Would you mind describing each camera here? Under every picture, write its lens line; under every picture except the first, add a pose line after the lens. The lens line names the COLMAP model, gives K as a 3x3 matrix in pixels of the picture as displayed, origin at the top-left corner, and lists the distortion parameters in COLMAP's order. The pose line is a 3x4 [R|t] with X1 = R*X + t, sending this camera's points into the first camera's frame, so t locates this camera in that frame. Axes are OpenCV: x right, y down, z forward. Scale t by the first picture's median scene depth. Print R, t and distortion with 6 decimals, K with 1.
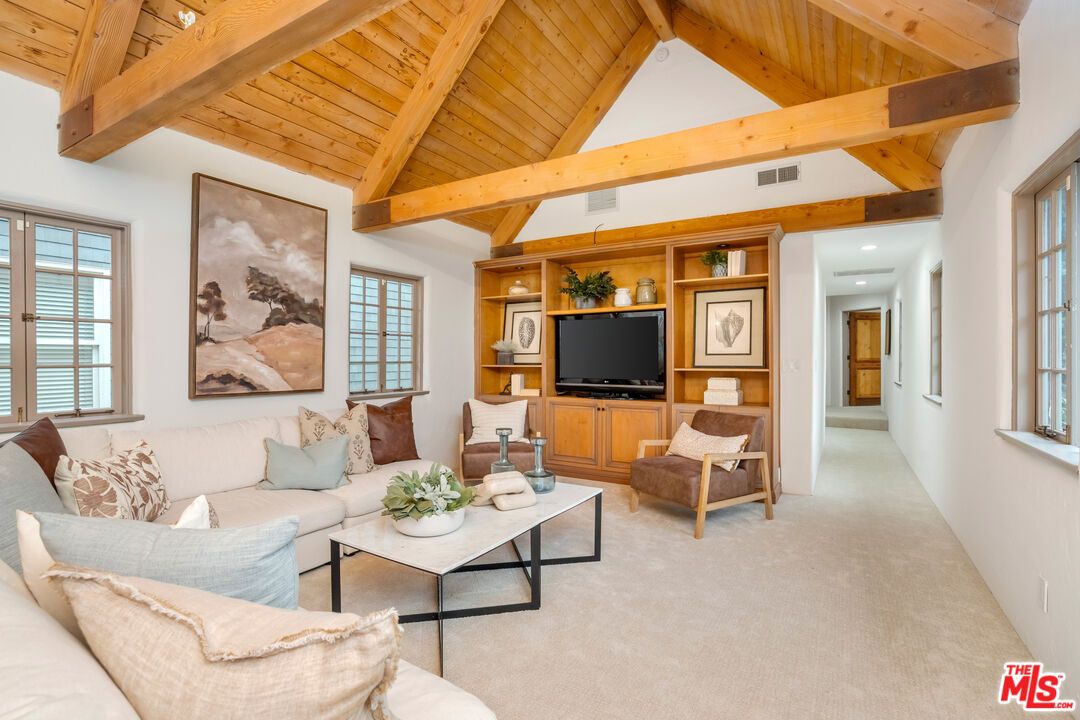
lens RADIAL K [[496.9, 0, 540.0], [0, 496.9, 360.0], [0, 0, 1]] dist [-0.044133, 0.018924]
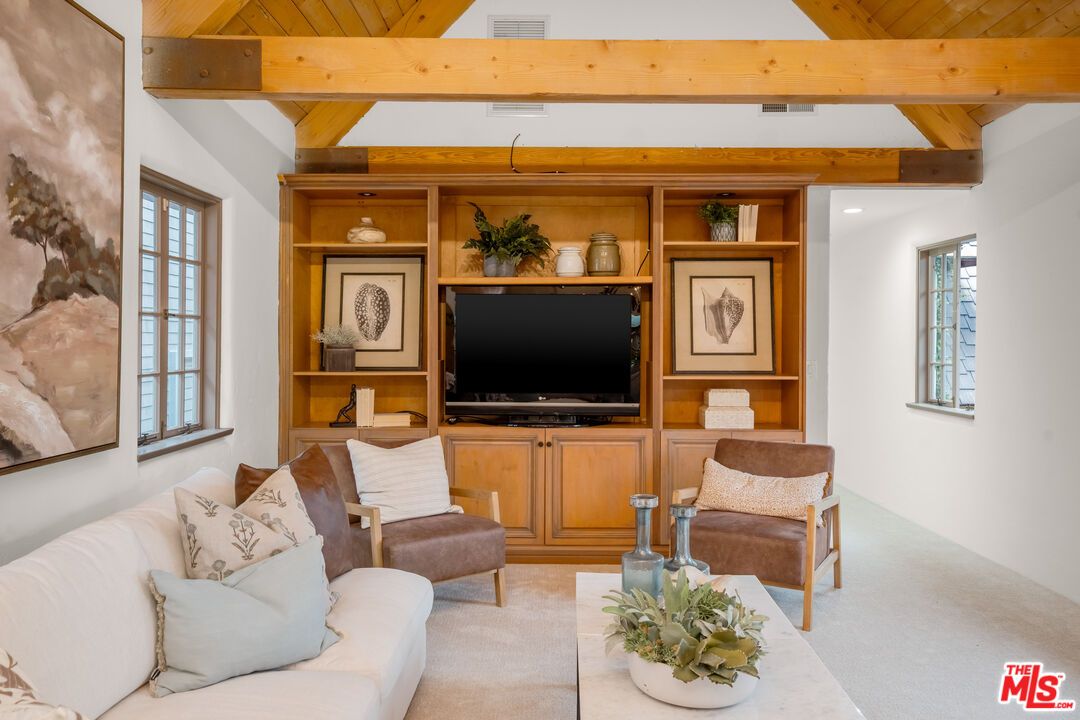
lens RADIAL K [[851.1, 0, 476.7], [0, 851.1, 341.9], [0, 0, 1]] dist [0.031284, 0.003729]
pose [[0.858930, -0.001348, 0.512091, -0.555614], [-0.001354, 0.999987, 0.004905, -0.035797], [-0.512091, -0.004907, 0.858917, 0.171044]]
